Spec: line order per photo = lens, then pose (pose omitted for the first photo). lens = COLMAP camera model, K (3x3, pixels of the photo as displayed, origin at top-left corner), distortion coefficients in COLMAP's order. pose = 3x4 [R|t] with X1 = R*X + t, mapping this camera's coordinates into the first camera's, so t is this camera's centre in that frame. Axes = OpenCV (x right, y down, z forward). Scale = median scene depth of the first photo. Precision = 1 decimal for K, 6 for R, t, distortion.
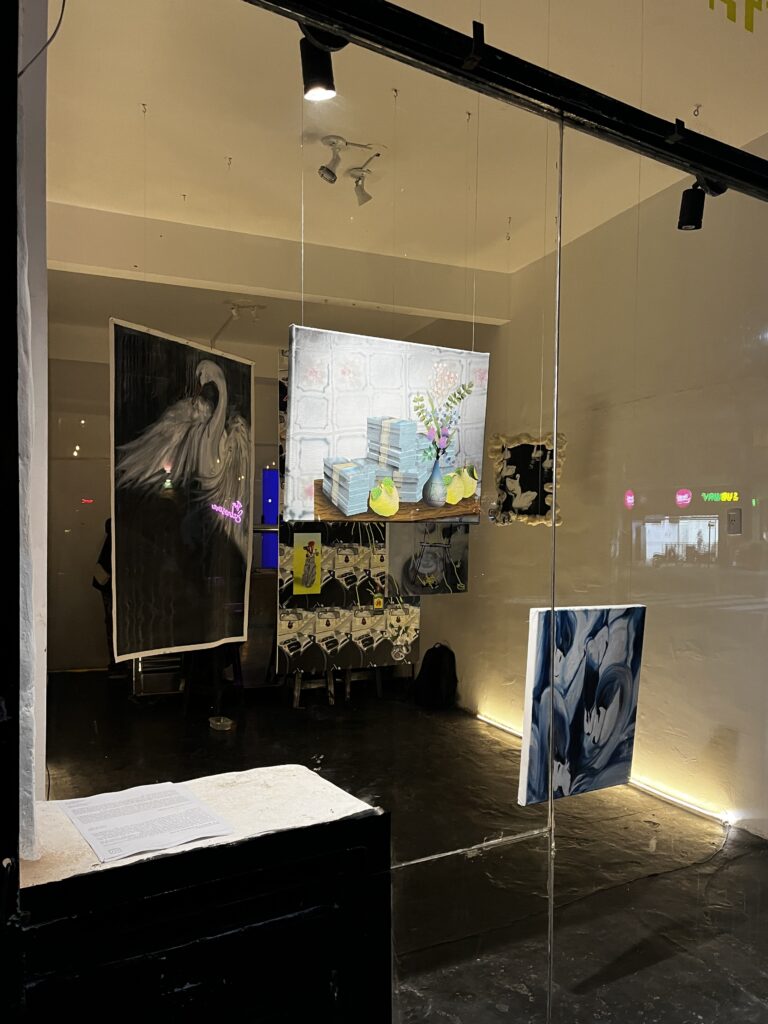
lens RADIAL K [[785.0, 0, 381.3], [0, 785.0, 556.2], [0, 0, 1]] dist [0.042454, -0.000183]
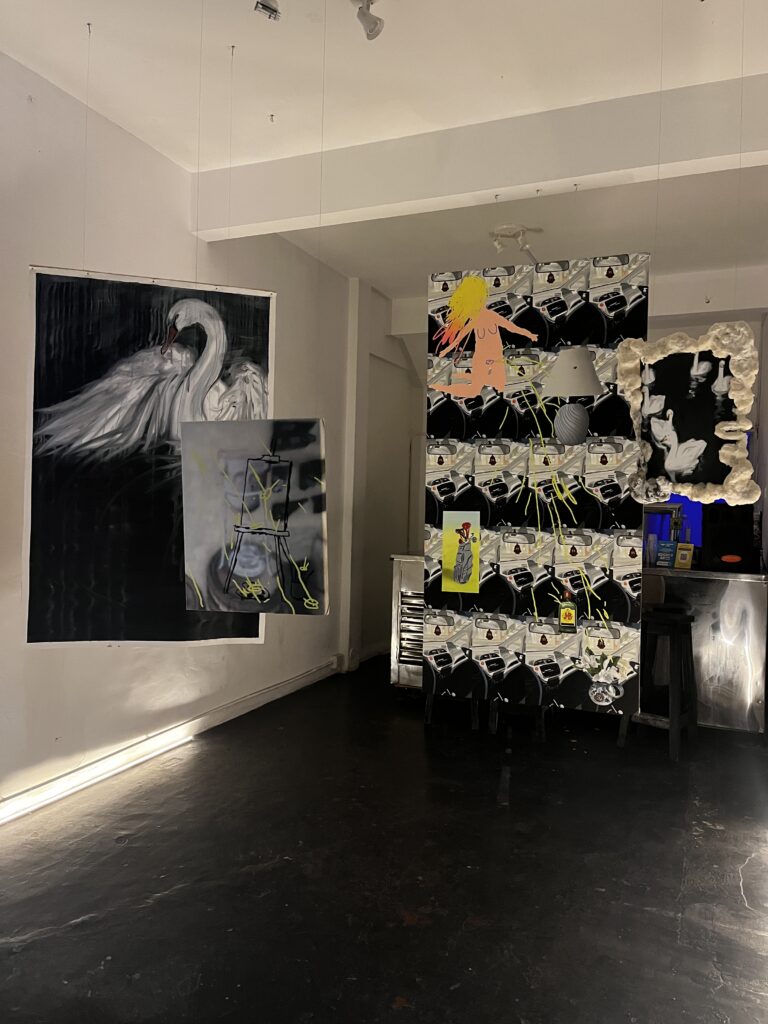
lens RADIAL K [[759.7, 0, 378.8], [0, 759.7, 512.2], [0, 0, 1]] dist [0.034330, 0.002537]
pose [[0.707252, 0.018409, -0.706722, 0.507088], [-0.038169, 0.999197, -0.012170, -0.023266], [0.705931, 0.035582, 0.707386, 0.600689]]
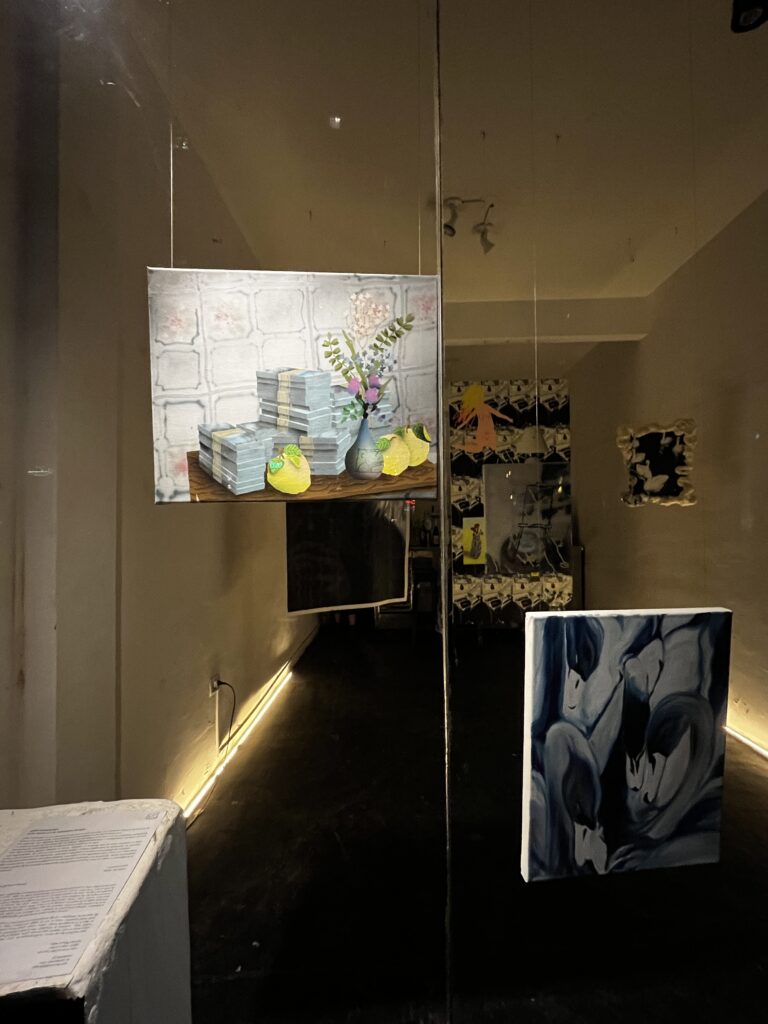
lens RADIAL K [[478.2, 0, 384.0], [0, 478.2, 512.0], [0, 0, 1]] dist [0.000388, 0.000705]
pose [[0.908893, -0.026894, -0.416161, 0.142695], [0.008638, 0.998918, -0.045688, -0.004641], [0.416940, 0.037931, 0.908142, 0.295304]]
